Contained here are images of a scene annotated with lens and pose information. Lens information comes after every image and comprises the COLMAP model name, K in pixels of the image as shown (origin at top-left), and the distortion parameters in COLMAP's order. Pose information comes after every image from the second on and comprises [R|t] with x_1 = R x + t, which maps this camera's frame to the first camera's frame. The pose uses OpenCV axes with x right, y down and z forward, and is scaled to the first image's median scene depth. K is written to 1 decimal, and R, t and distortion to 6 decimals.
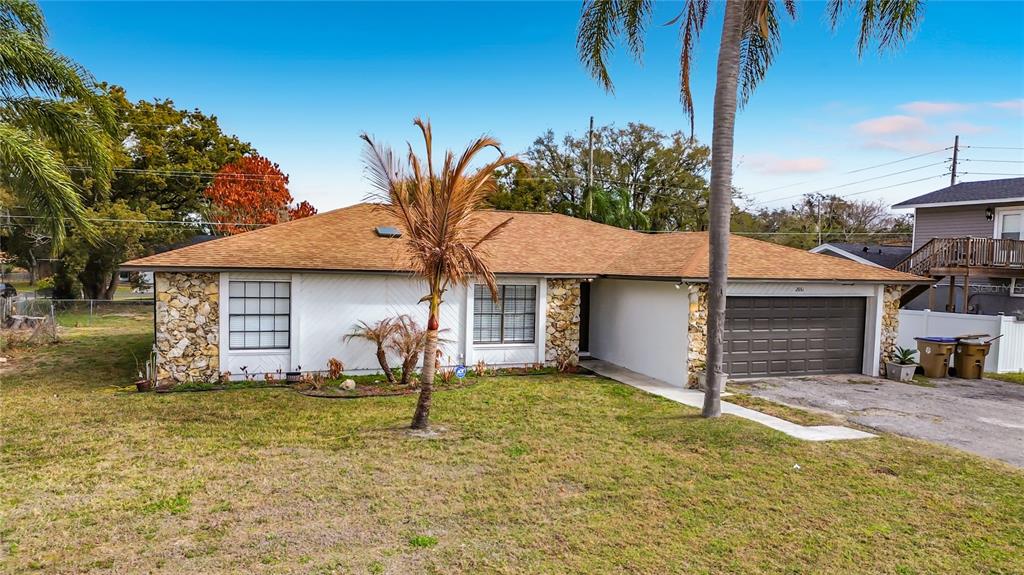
lens RADIAL K [[727.4, 0, 505.8], [0, 727.4, 324.6], [0, 0, 1]] dist [0.062278, -0.071570]
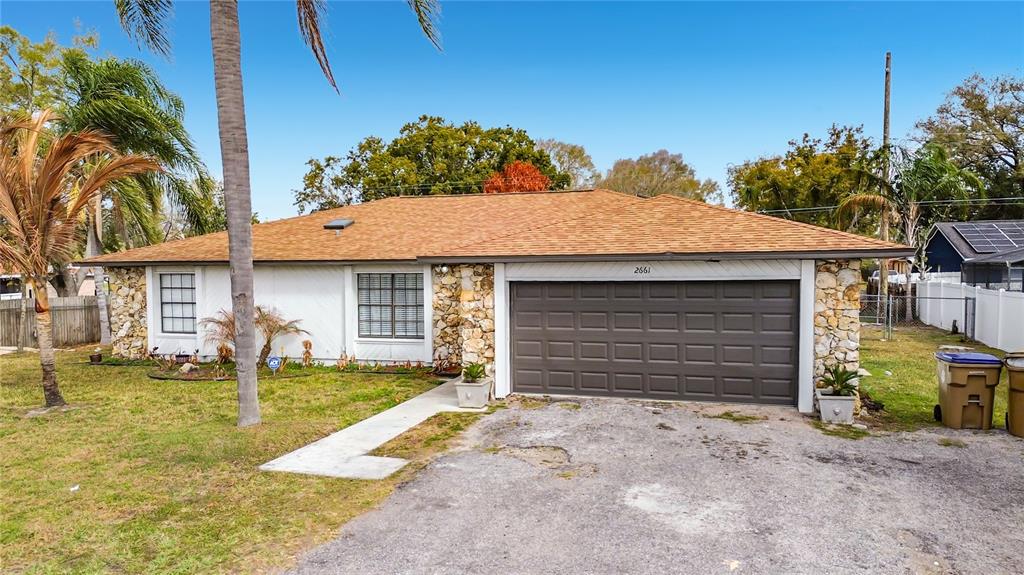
lens RADIAL K [[727.4, 0, 505.8], [0, 727.4, 324.6], [0, 0, 1]] dist [0.062278, -0.071570]
pose [[0.766132, 0.022868, -0.642276, 0.700754], [-0.026501, 0.999641, 0.003980, 0.001942], [0.642136, 0.013972, 0.766463, 0.402225]]
